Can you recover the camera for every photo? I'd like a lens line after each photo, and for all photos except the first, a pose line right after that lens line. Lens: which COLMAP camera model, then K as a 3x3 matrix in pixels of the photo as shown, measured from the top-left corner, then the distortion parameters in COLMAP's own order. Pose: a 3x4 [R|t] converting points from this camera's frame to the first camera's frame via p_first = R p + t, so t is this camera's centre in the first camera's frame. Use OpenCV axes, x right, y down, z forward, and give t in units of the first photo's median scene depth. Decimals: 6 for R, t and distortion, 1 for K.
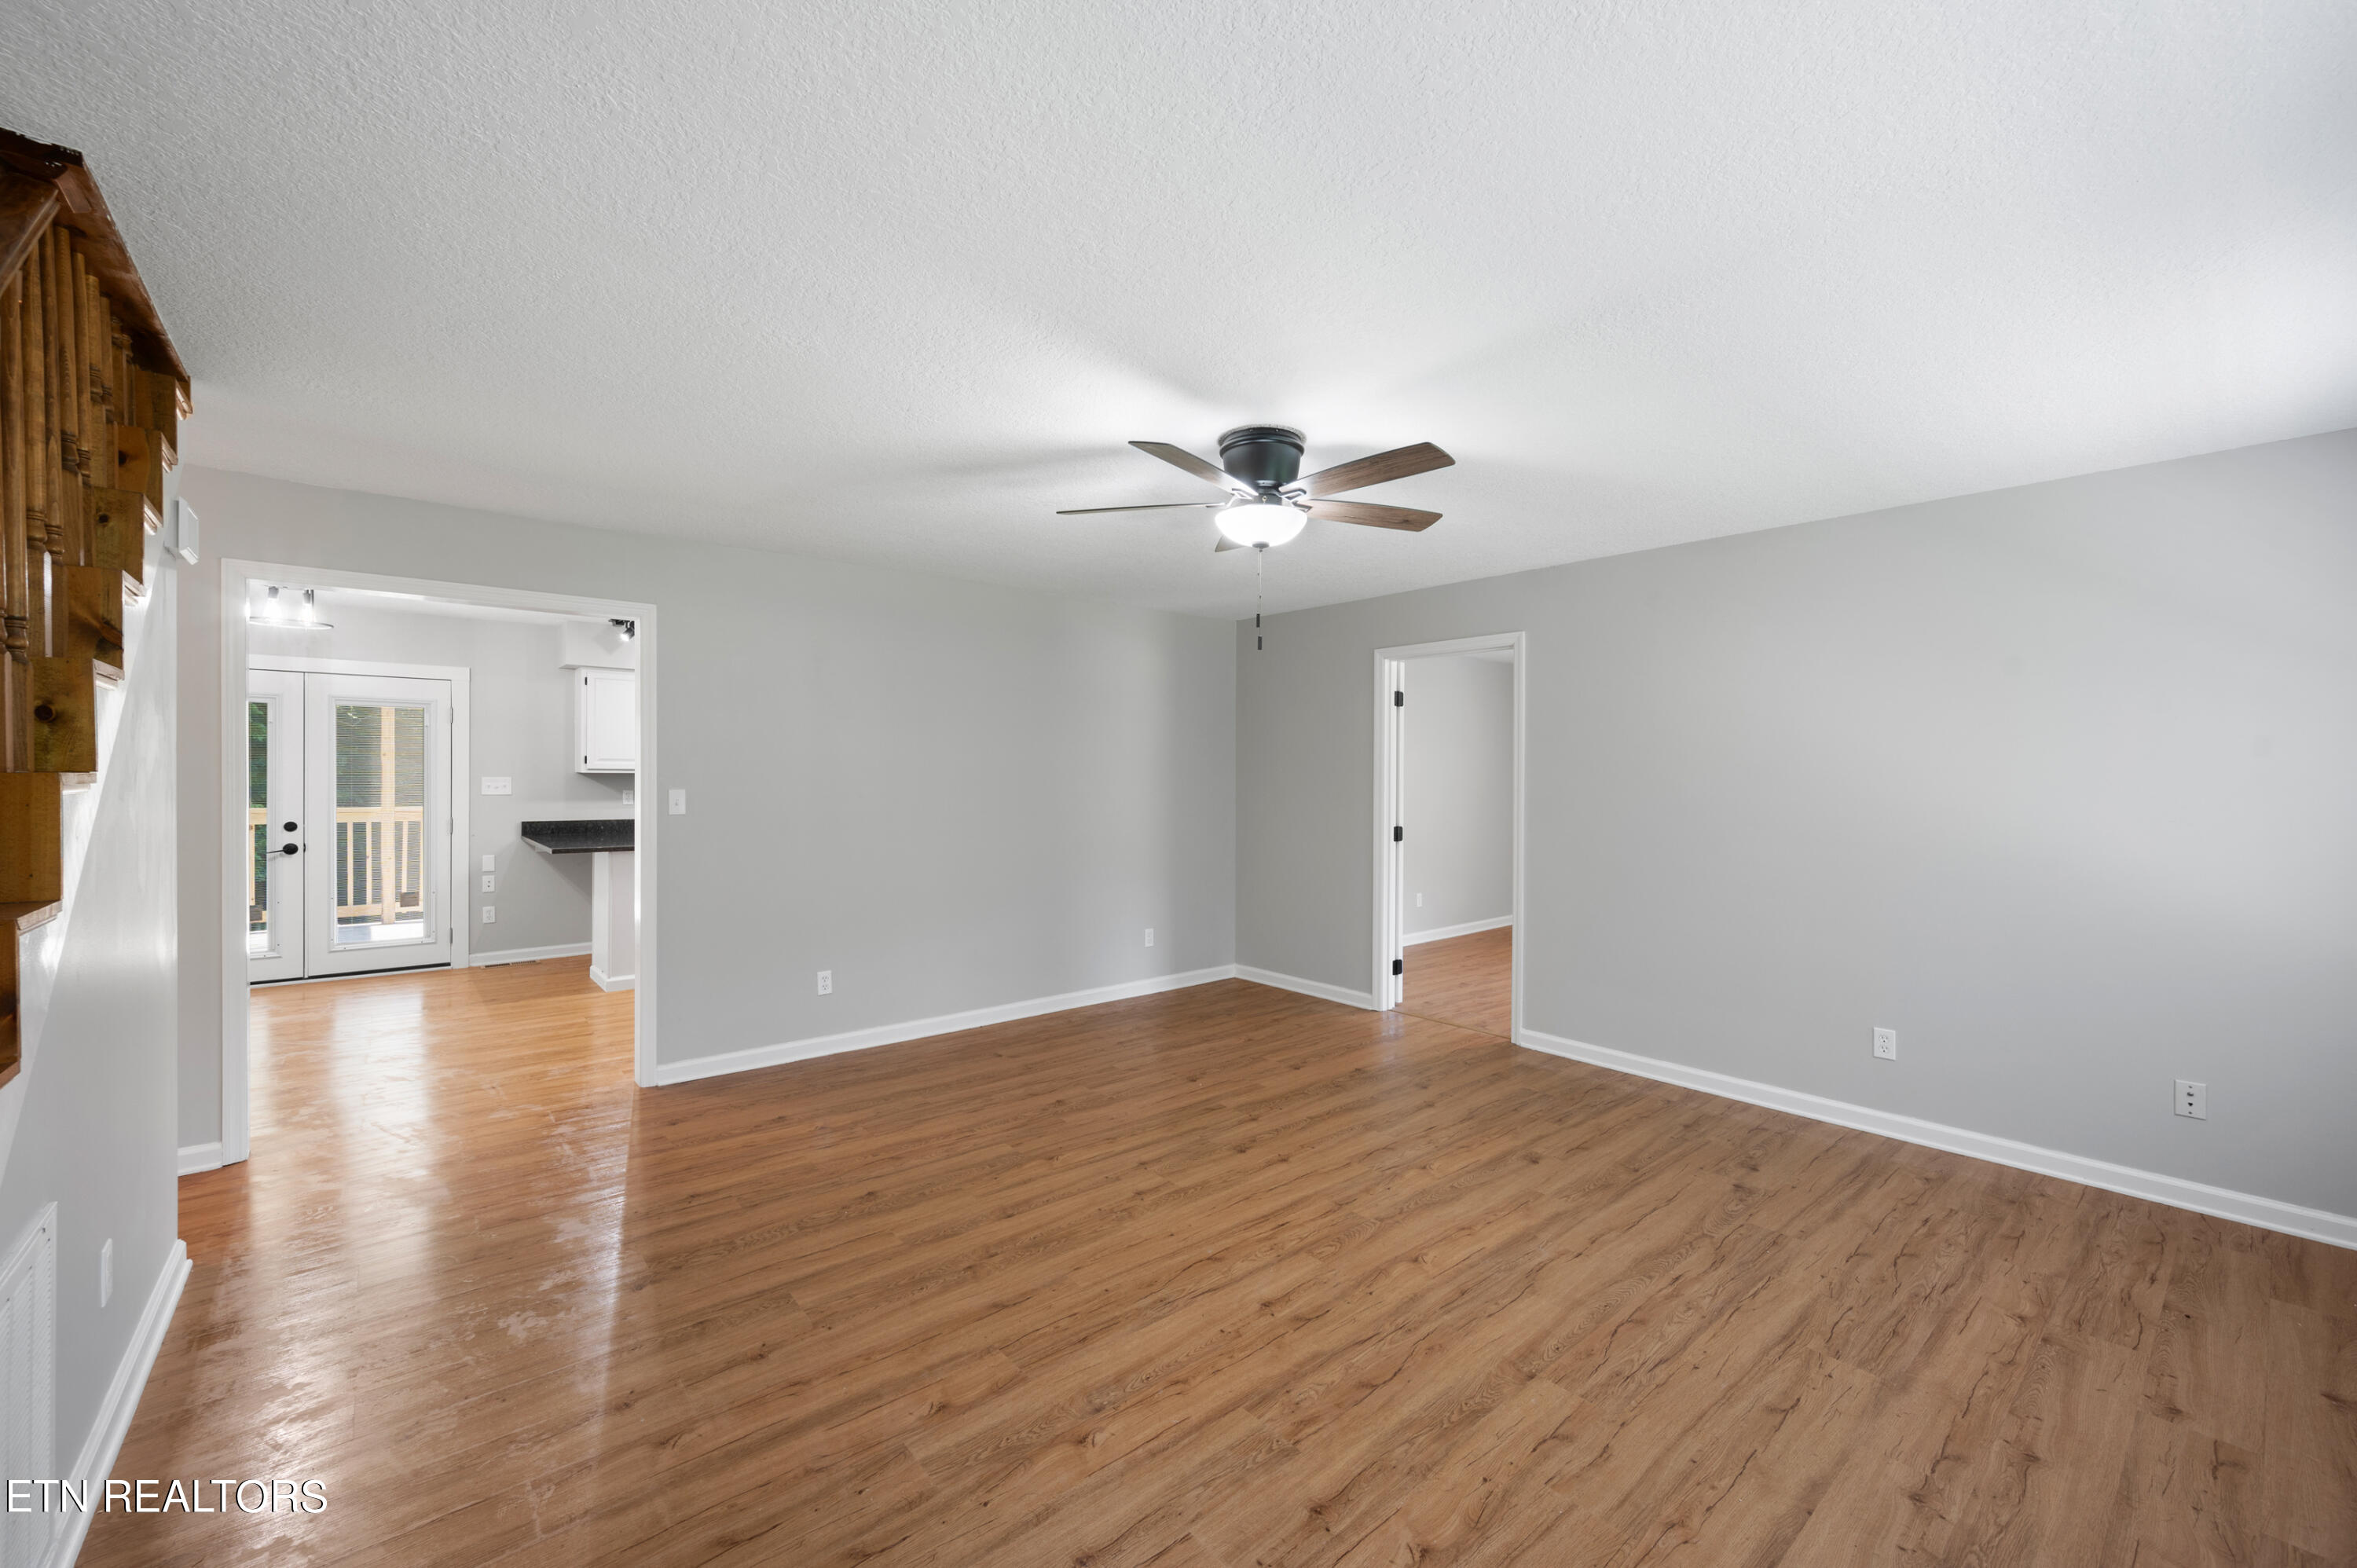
lens RADIAL K [[948.0, 0, 1182.2], [0, 948.0, 751.6], [0, 0, 1]] dist [-0.002195, -0.000133]
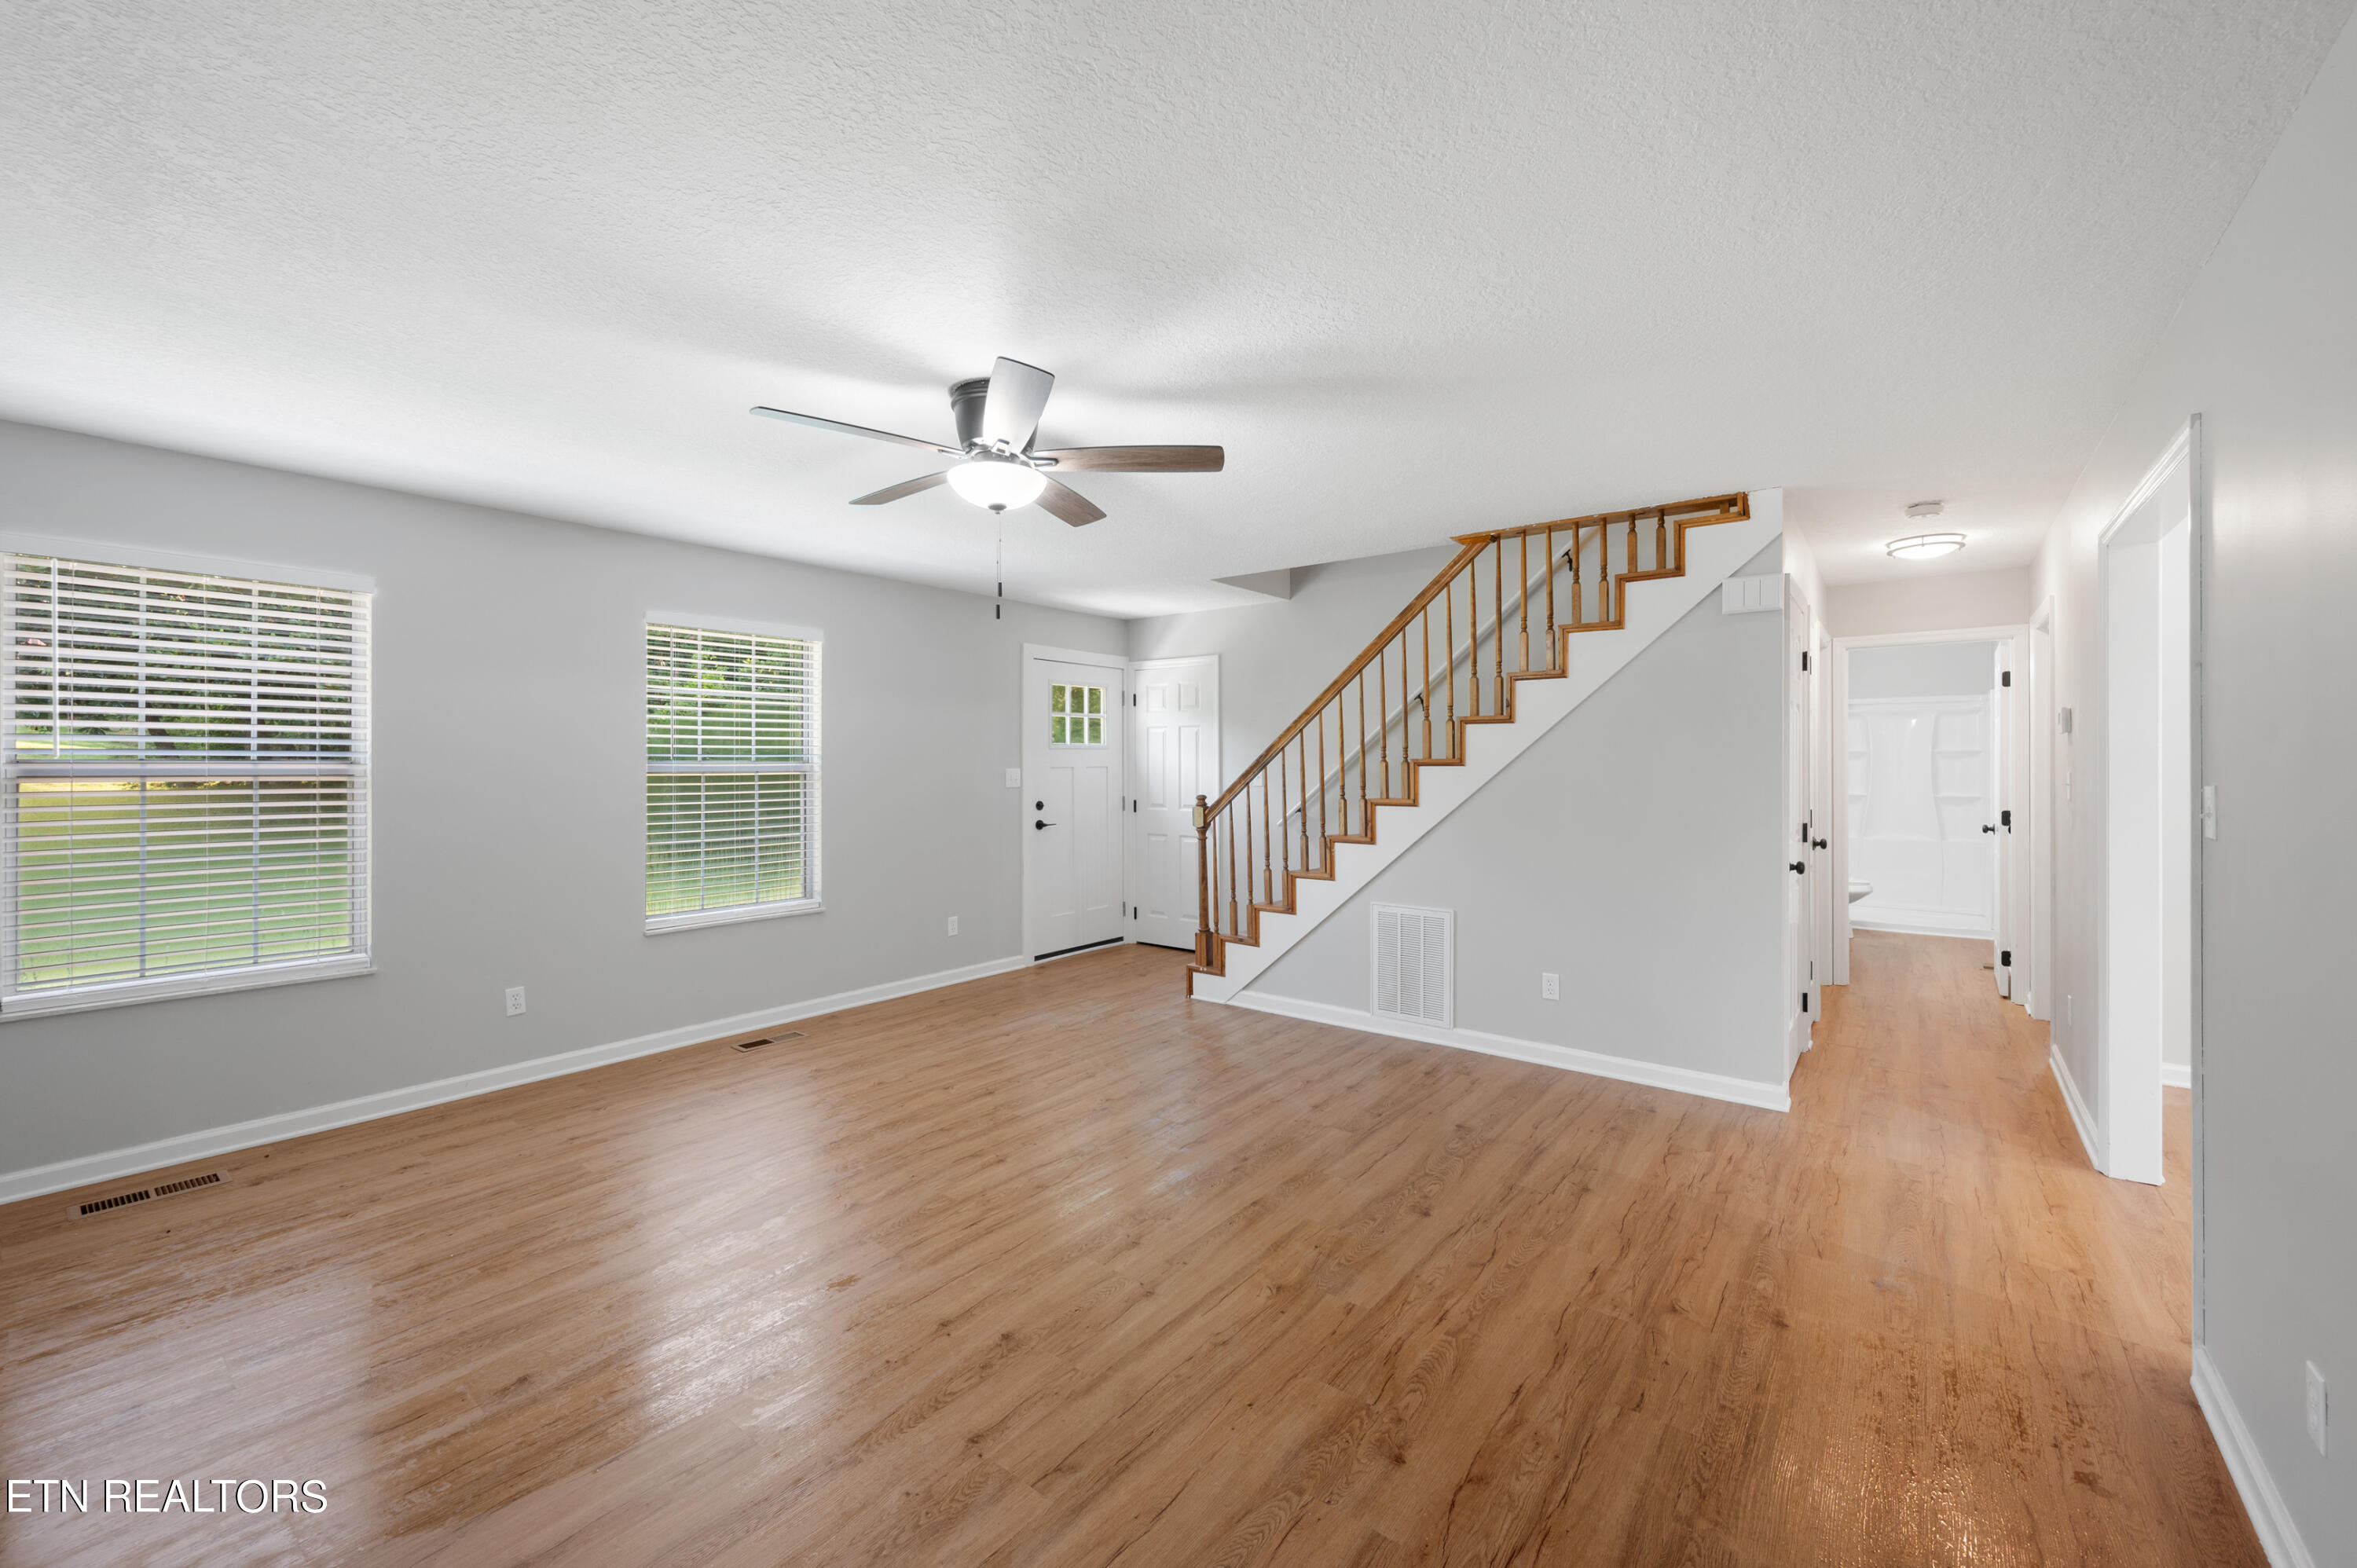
lens RADIAL K [[948.0, 0, 1182.2], [0, 948.0, 751.6], [0, 0, 1]] dist [-0.002195, -0.000133]
pose [[-0.979962, -0.006695, -0.199074, 0.087226], [0.001046, 0.999248, -0.038753, 0.058288], [0.199184, -0.038185, -0.979218, 1.900444]]
